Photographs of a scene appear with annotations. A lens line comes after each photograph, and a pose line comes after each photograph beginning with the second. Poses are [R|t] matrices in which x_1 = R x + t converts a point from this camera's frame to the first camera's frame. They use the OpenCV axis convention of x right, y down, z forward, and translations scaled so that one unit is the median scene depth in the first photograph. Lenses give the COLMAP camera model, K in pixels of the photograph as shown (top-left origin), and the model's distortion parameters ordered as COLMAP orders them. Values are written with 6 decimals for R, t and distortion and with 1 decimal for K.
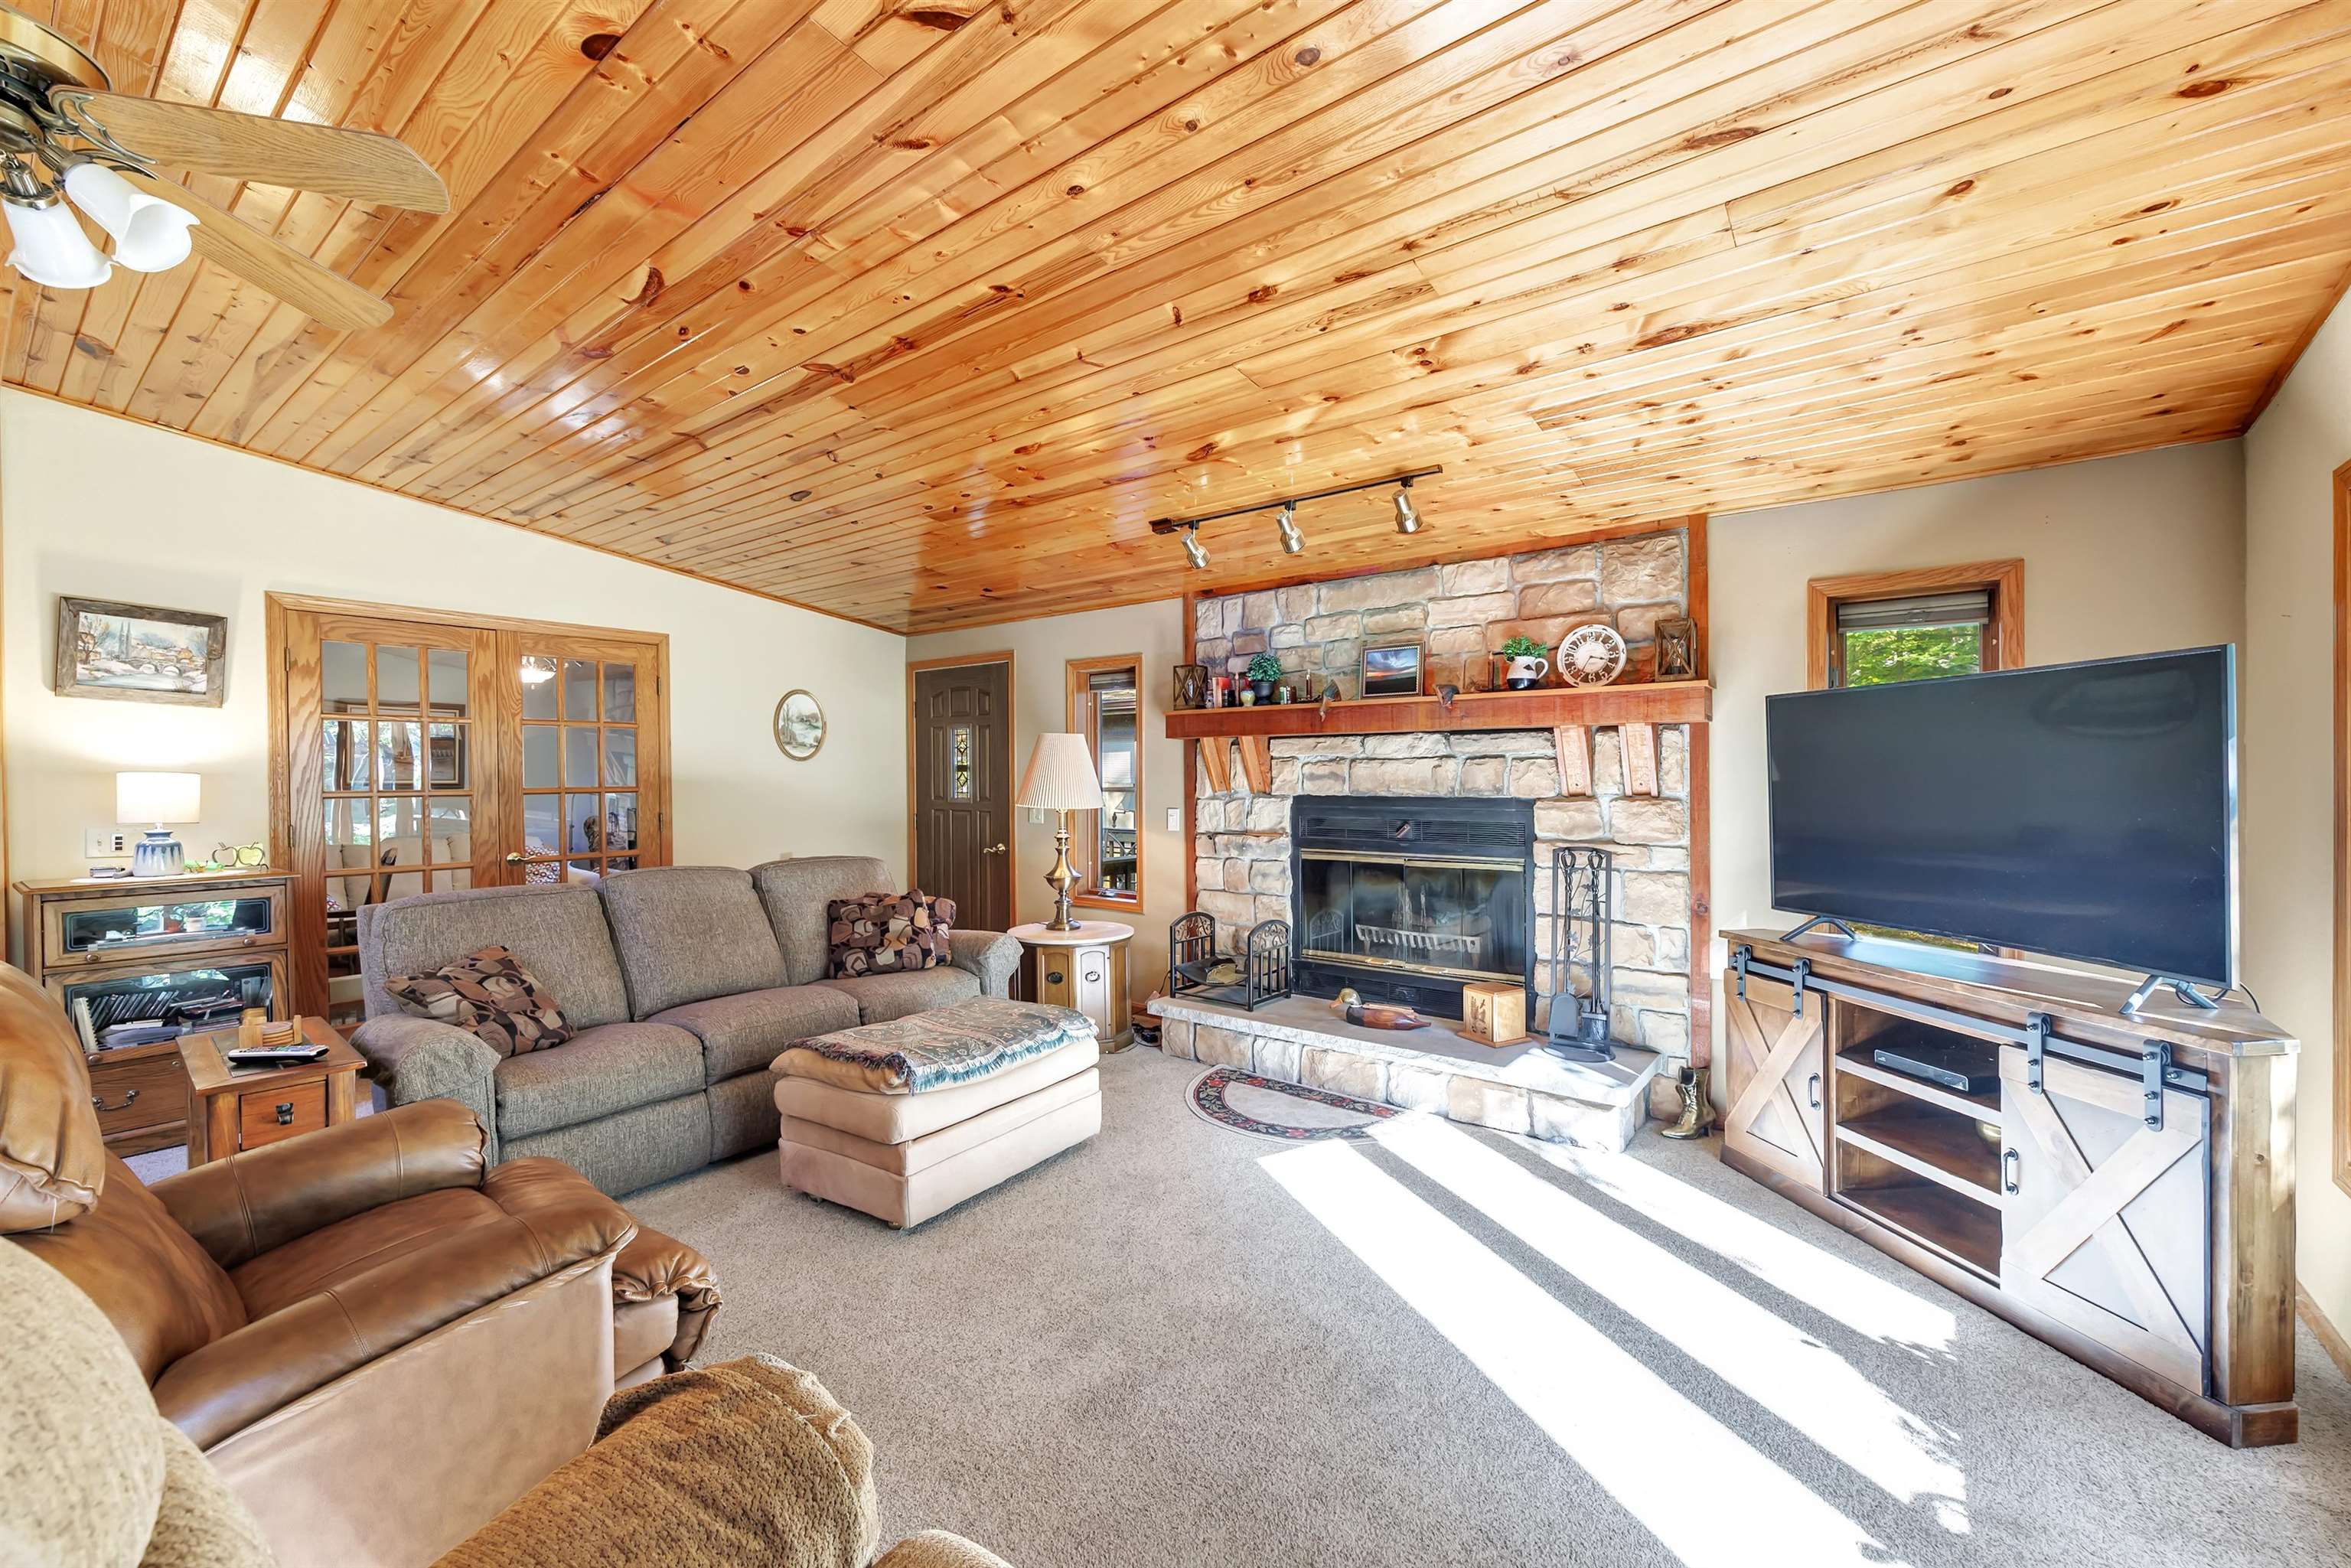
lens RADIAL K [[933.0, 0, 1175.5], [0, 933.0, 784.0], [0, 0, 1]] dist [-0.000269, -0.000211]
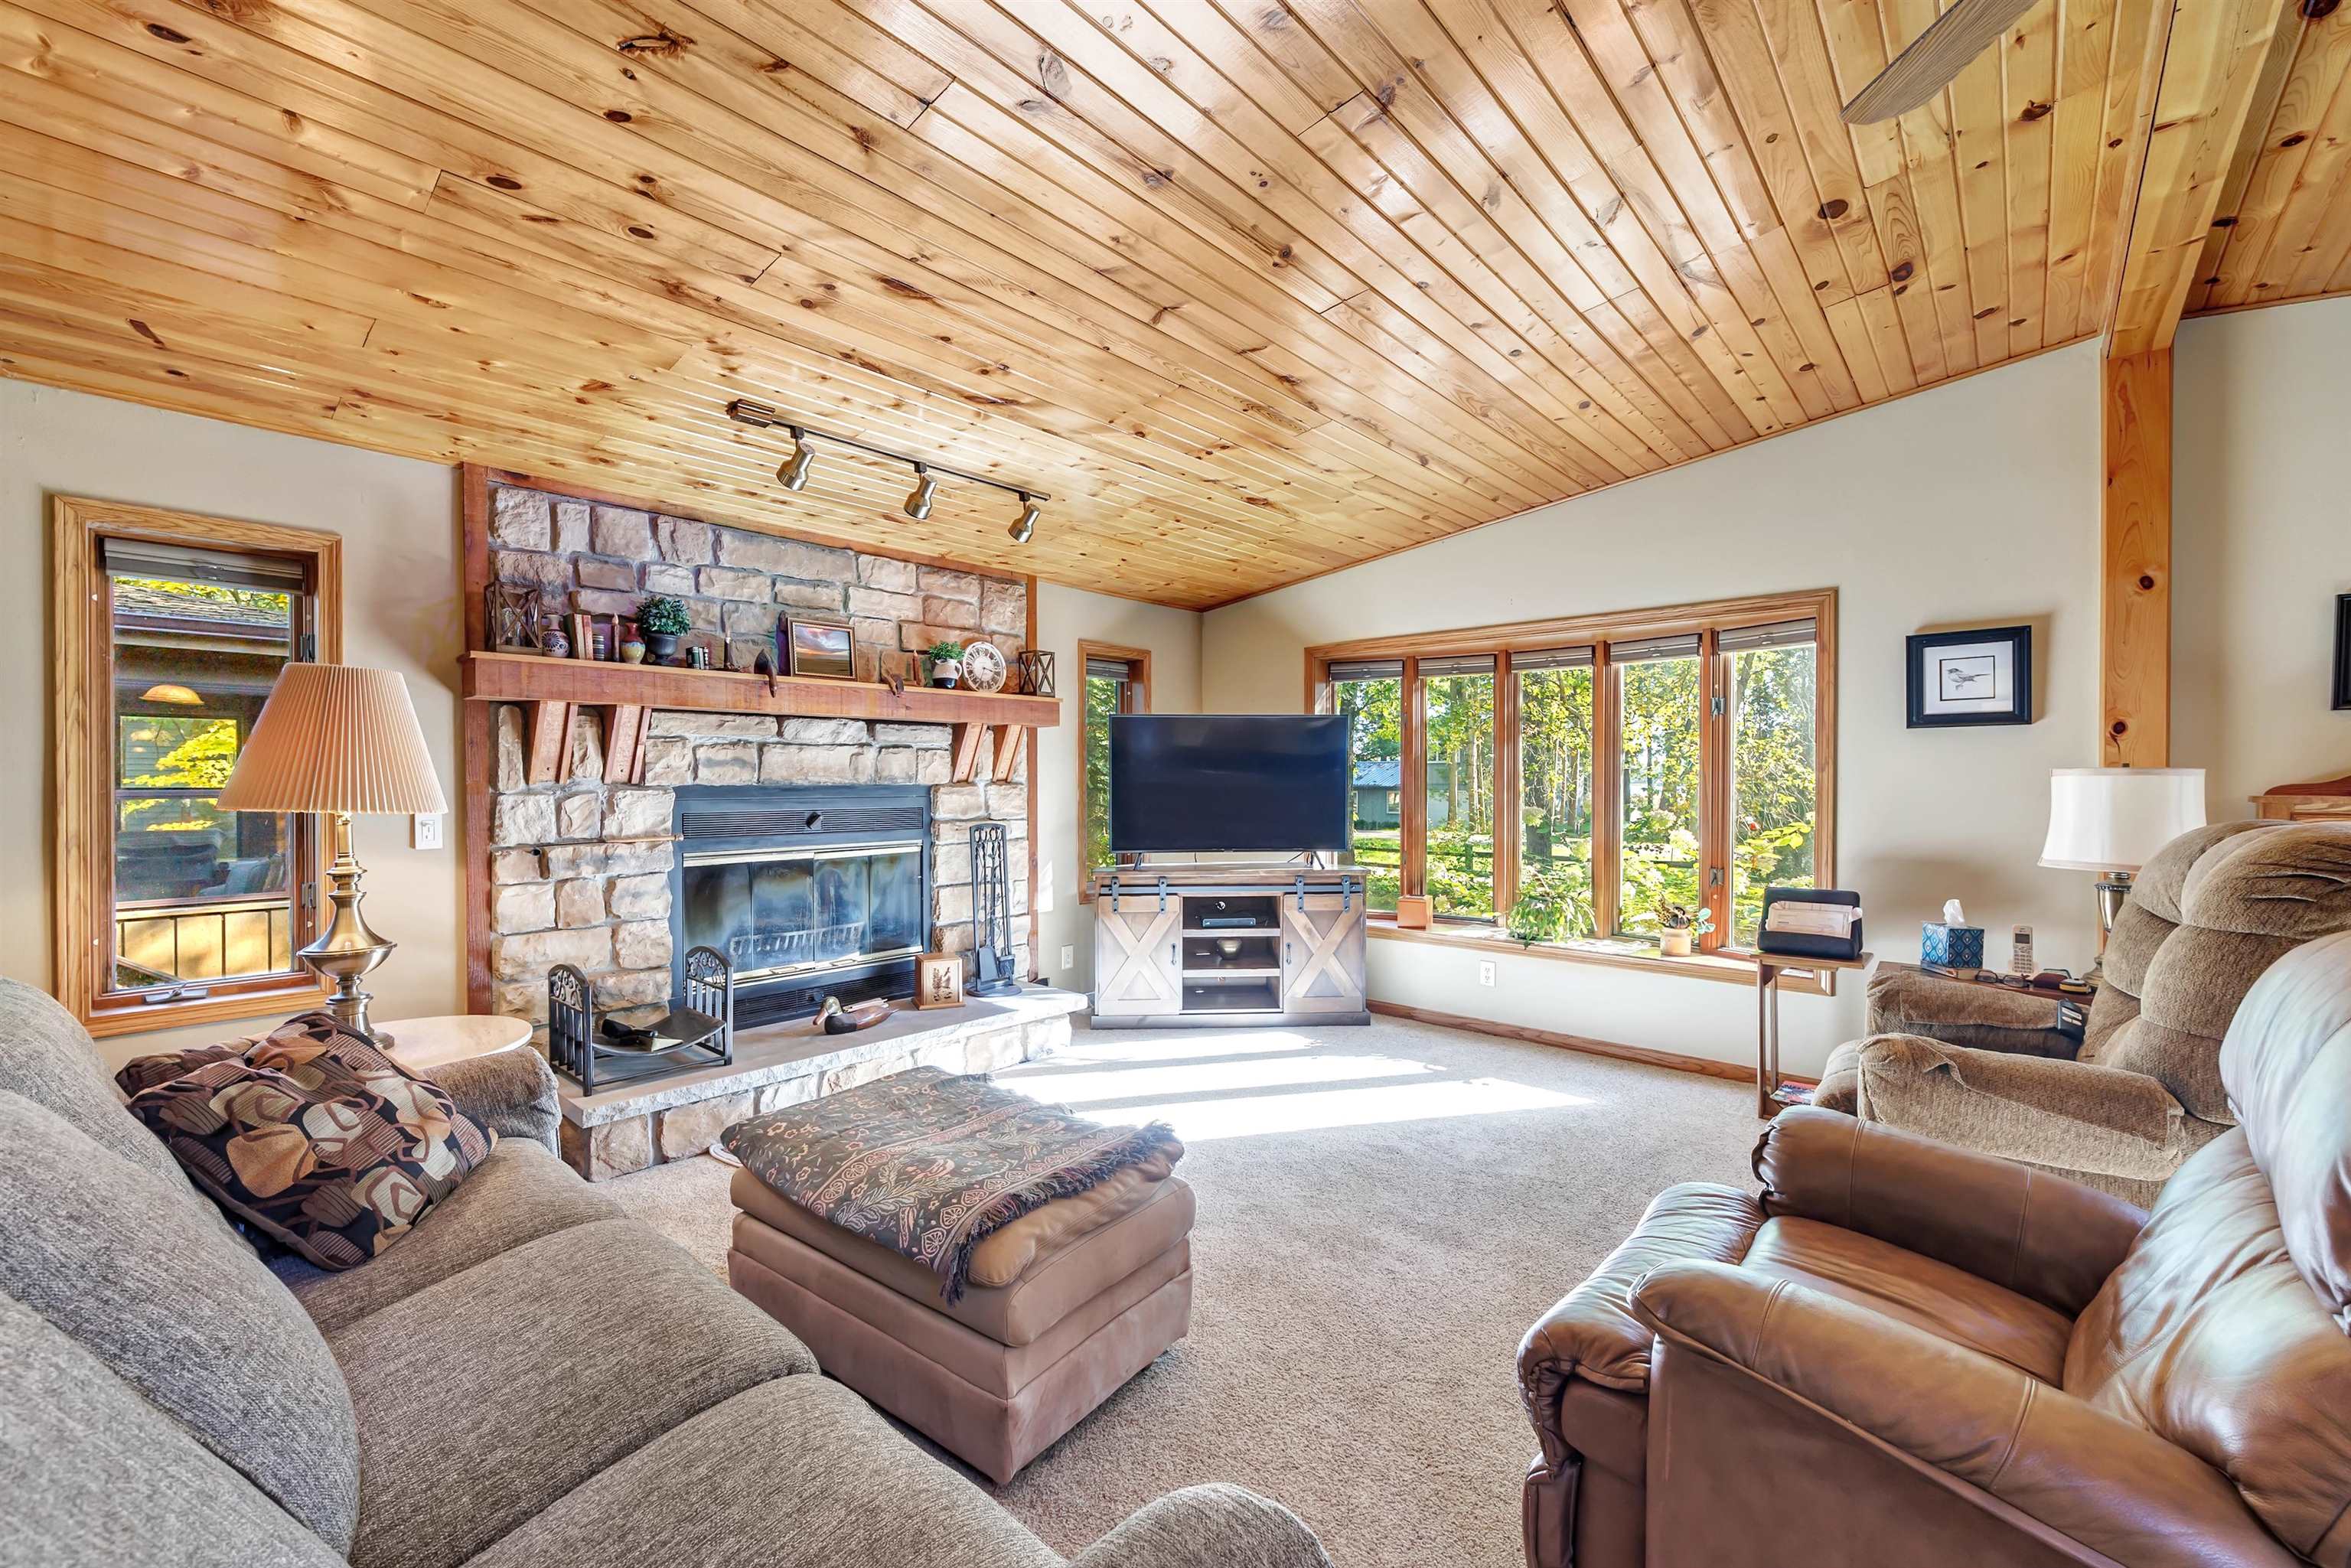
lens RADIAL K [[883.2, 0, 1175.5], [0, 883.2, 784.0], [0, 0, 1]] dist [-0.000466, -0.000055]
pose [[0.122199, -0.006616, 0.992484, -0.572664], [0.006101, 0.999964, 0.005915, 0.008785], [-0.992487, 0.005333, 0.122235, 0.515992]]
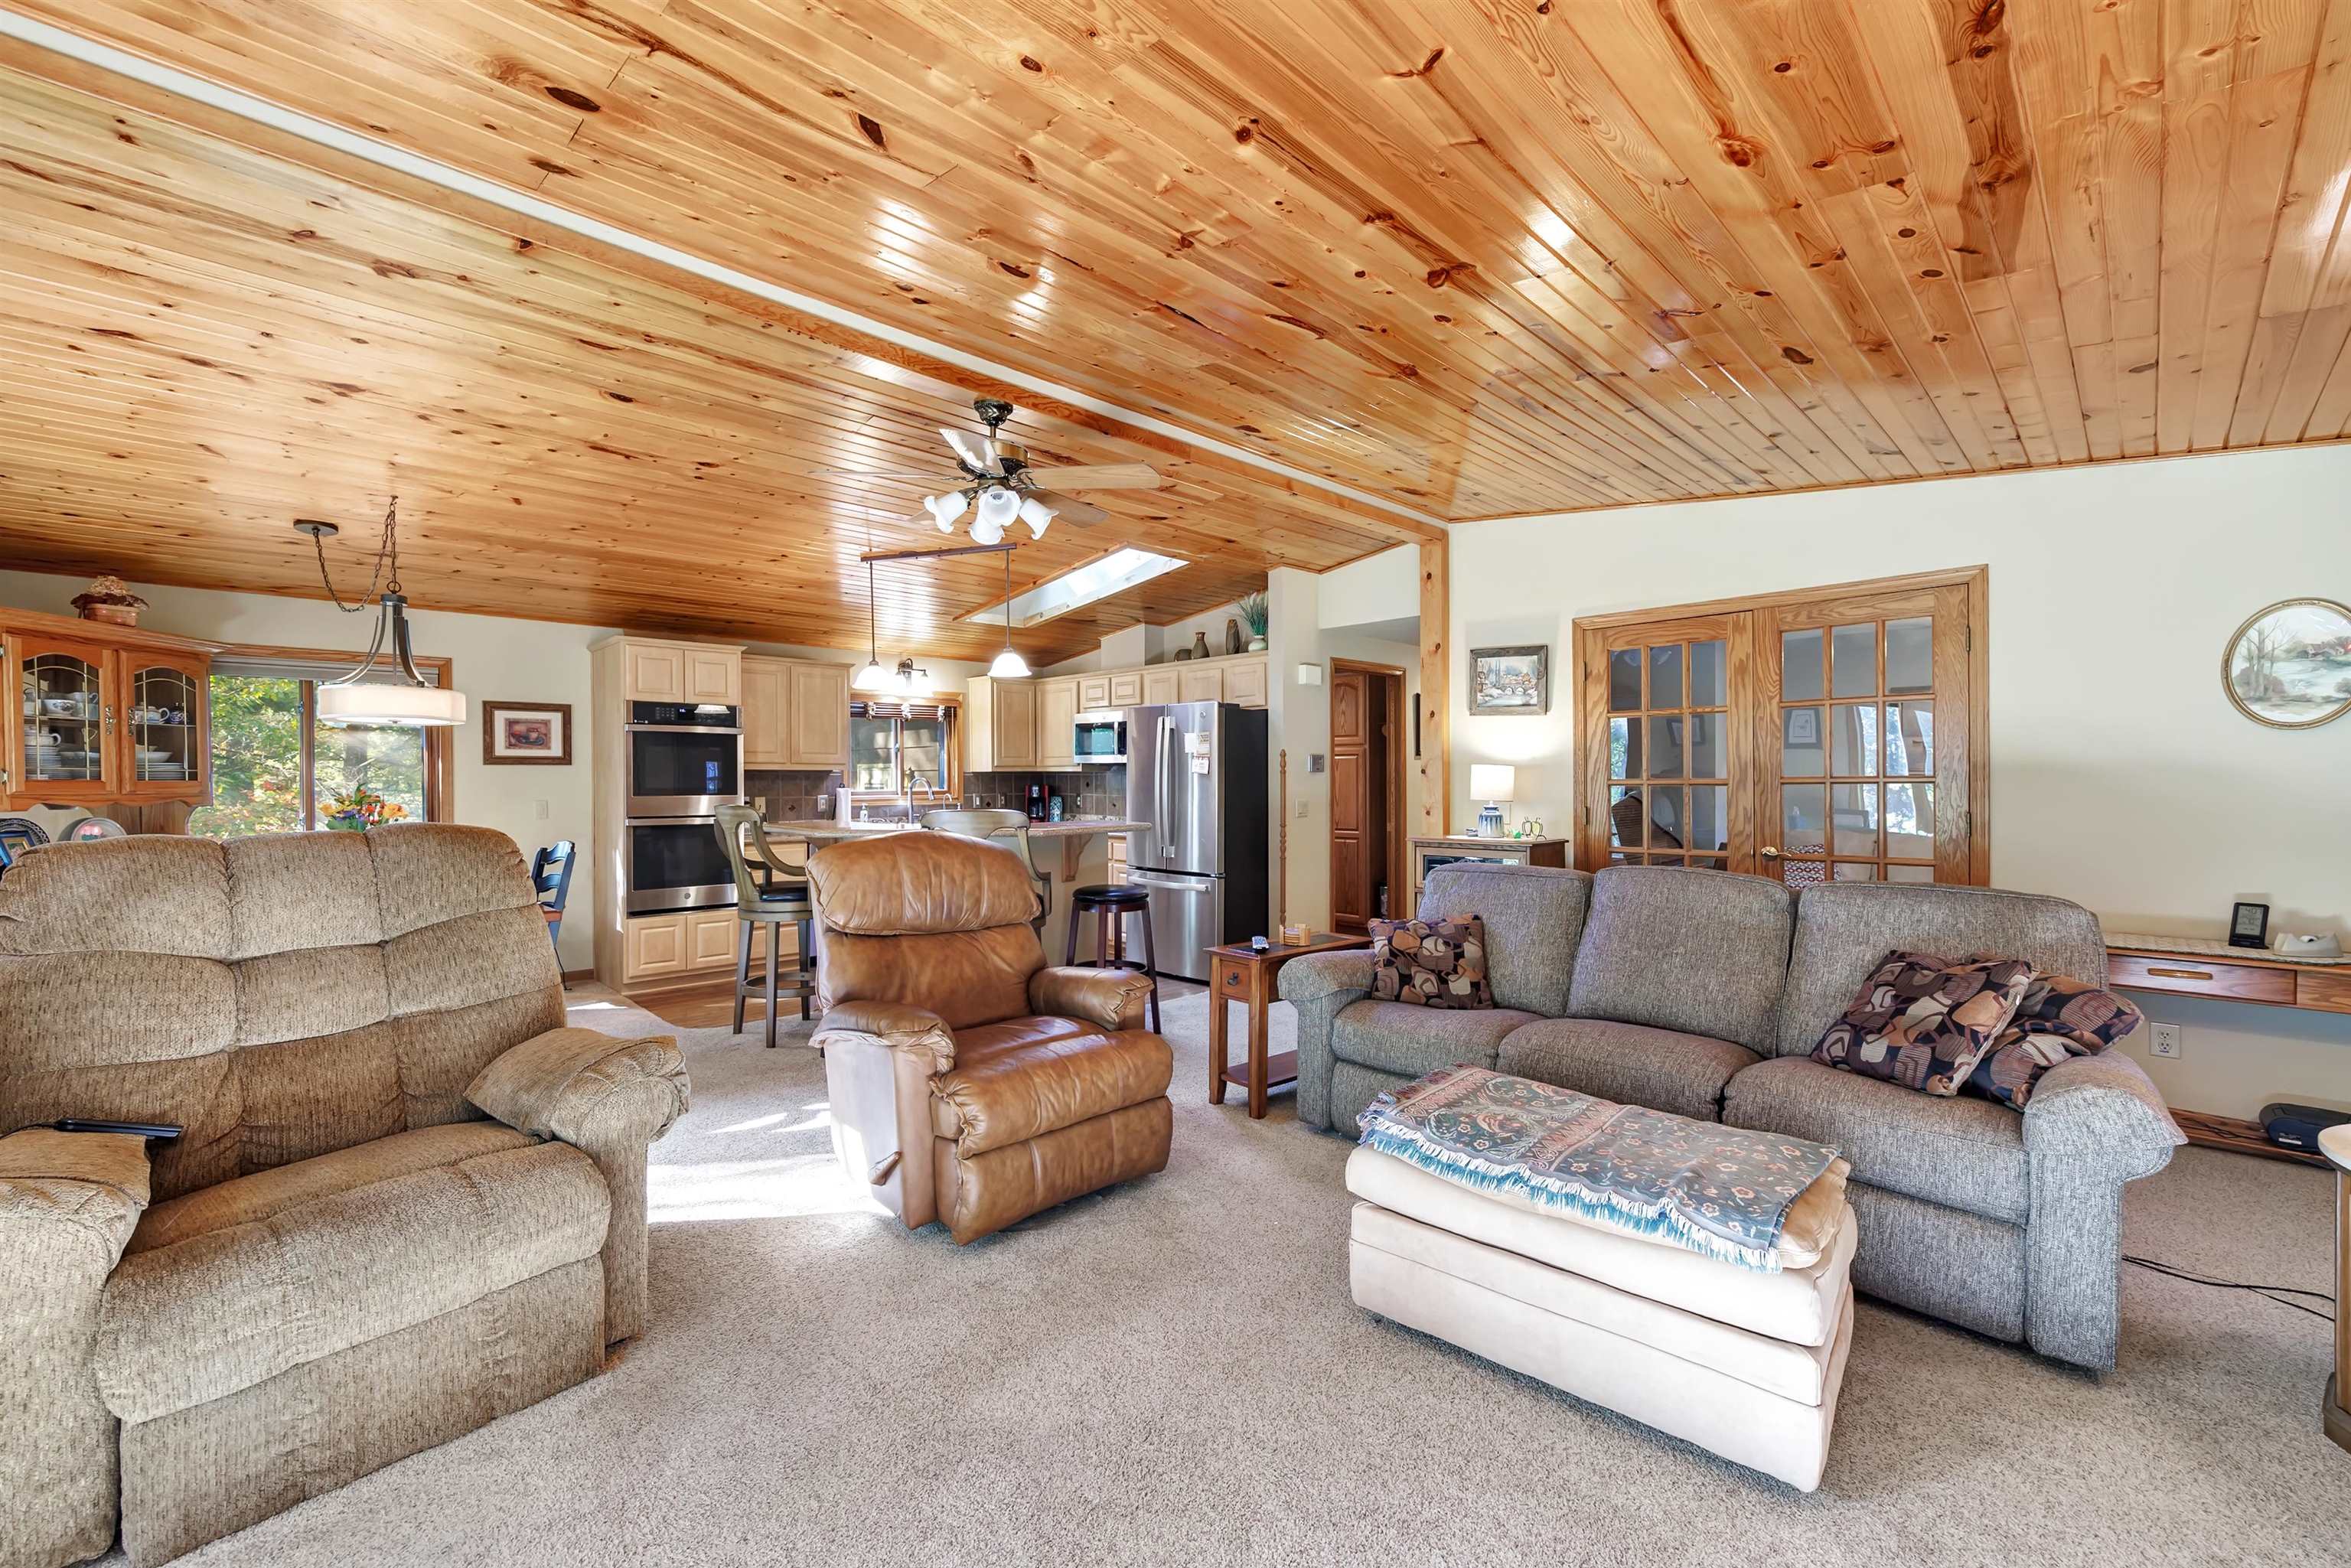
lens RADIAL K [[987.4, 0, 1175.5], [0, 987.4, 784.0], [0, 0, 1]] dist [0.002474, 0.000218]
pose [[-0.136085, 0.006916, -0.990673, 0.470800], [-0.000379, 0.999975, 0.007033, 0.006399], [0.990697, 0.001332, -0.136079, 0.750371]]
